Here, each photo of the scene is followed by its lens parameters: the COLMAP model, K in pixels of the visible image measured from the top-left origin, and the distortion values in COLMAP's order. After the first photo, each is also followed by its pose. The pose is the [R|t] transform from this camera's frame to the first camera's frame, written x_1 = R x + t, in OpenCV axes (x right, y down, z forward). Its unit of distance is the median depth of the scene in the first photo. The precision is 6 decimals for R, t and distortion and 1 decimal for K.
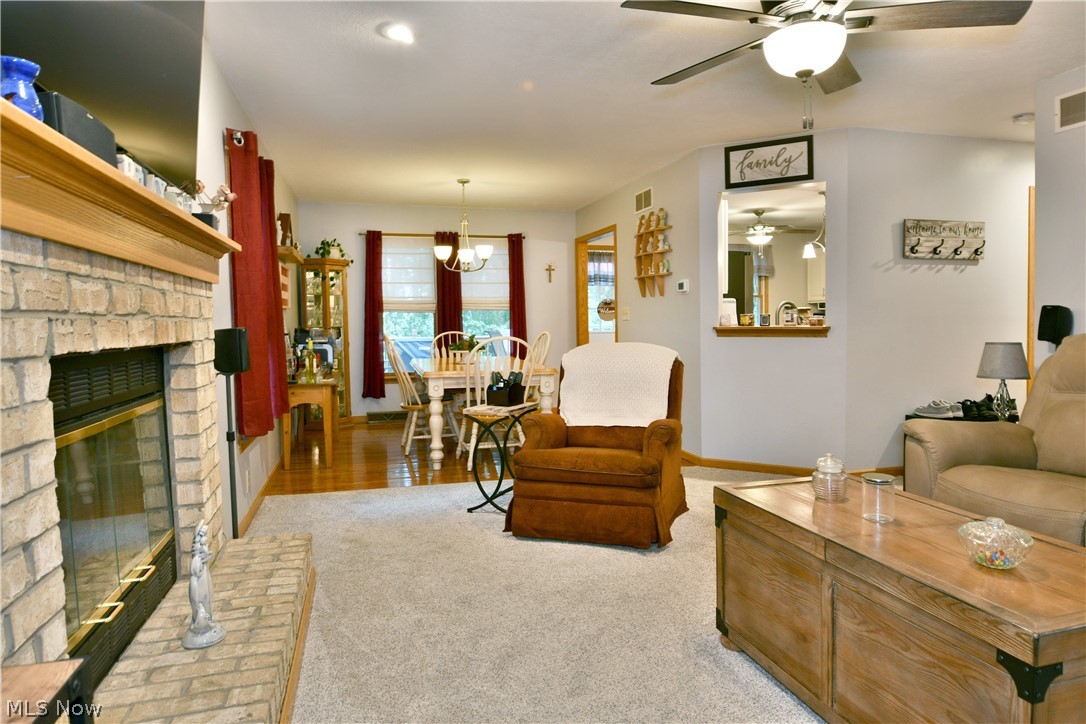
lens RADIAL K [[661.3, 0, 547.8], [0, 661.3, 347.7], [0, 0, 1]] dist [-0.017734, -0.002927]
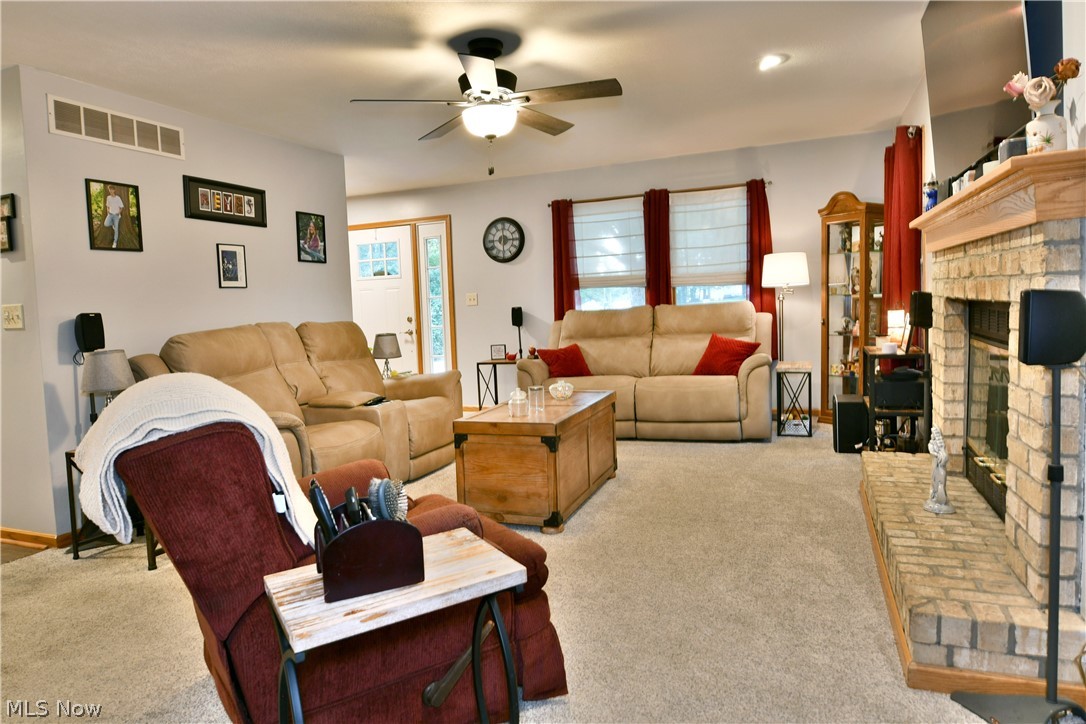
lens RADIAL K [[673.1, 0, 549.9], [0, 673.1, 337.8], [0, 0, 1]] dist [-0.010457, -0.003004]
pose [[-0.802703, 0.014316, 0.596208, -0.605154], [0.077871, 0.993669, 0.080981, -0.087417], [-0.591274, 0.111431, -0.798736, 2.198735]]
